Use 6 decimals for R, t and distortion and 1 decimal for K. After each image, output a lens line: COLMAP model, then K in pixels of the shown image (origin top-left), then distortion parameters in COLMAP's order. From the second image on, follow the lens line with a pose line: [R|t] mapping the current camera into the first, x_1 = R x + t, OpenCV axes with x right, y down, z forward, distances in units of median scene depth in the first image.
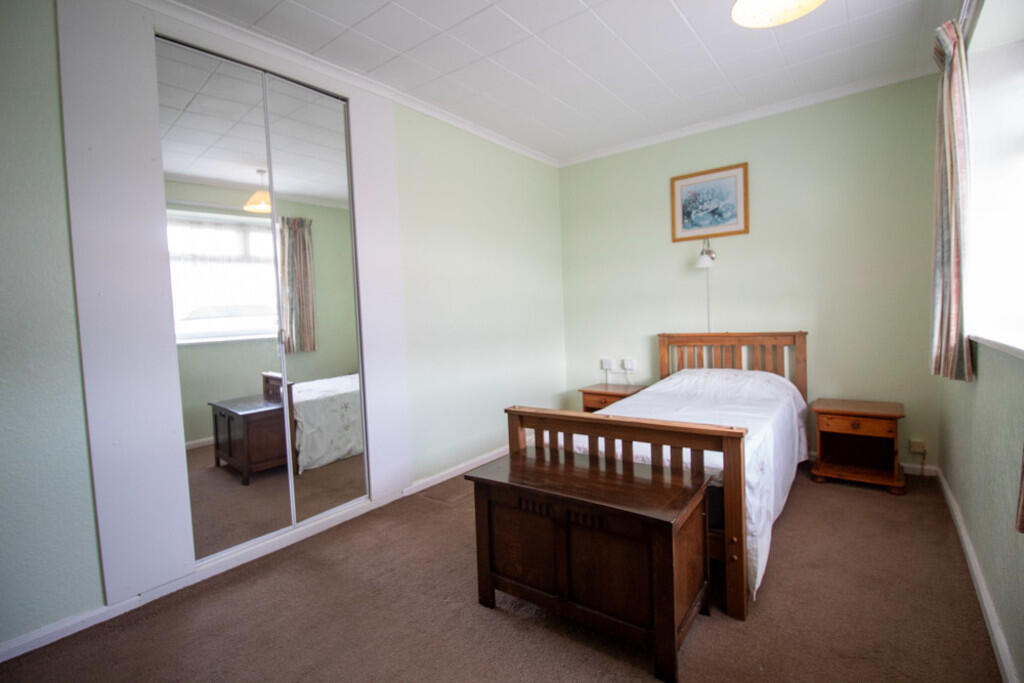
lens RADIAL K [[470.9, 0, 515.7], [0, 470.9, 335.7], [0, 0, 1]] dist [0.001192, -0.014325]
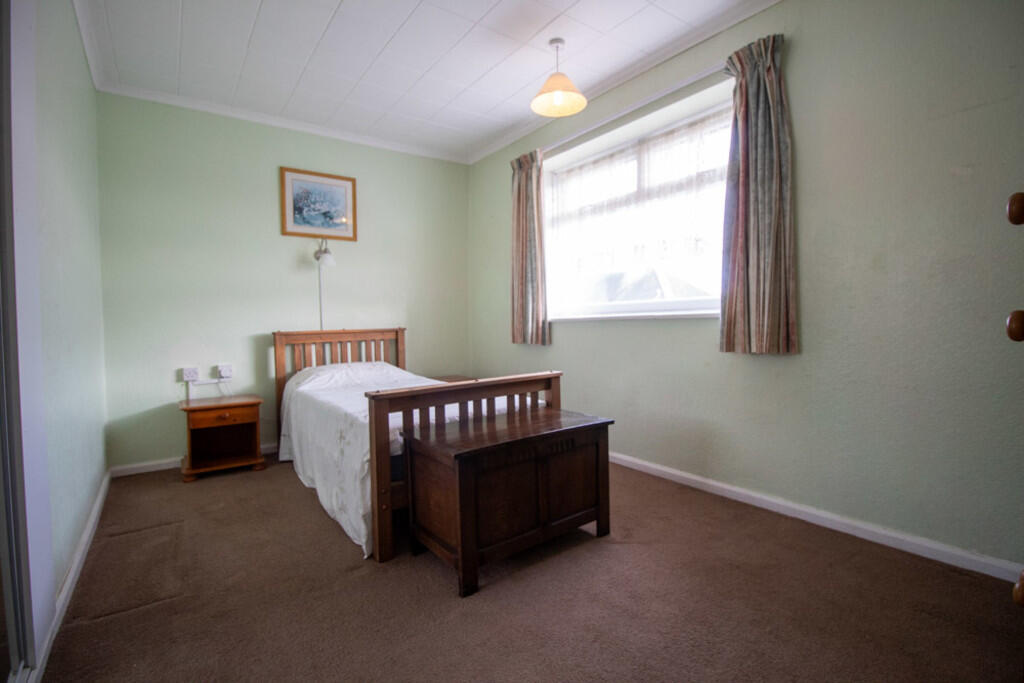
lens RADIAL K [[470.9, 0, 515.7], [0, 470.9, 335.7], [0, 0, 1]] dist [0.001192, -0.014325]
pose [[0.280188, 0.004908, 0.959933, -0.460078], [0.055047, 0.998259, -0.021171, 0.050824], [-0.958366, 0.058774, 0.279430, 0.319023]]
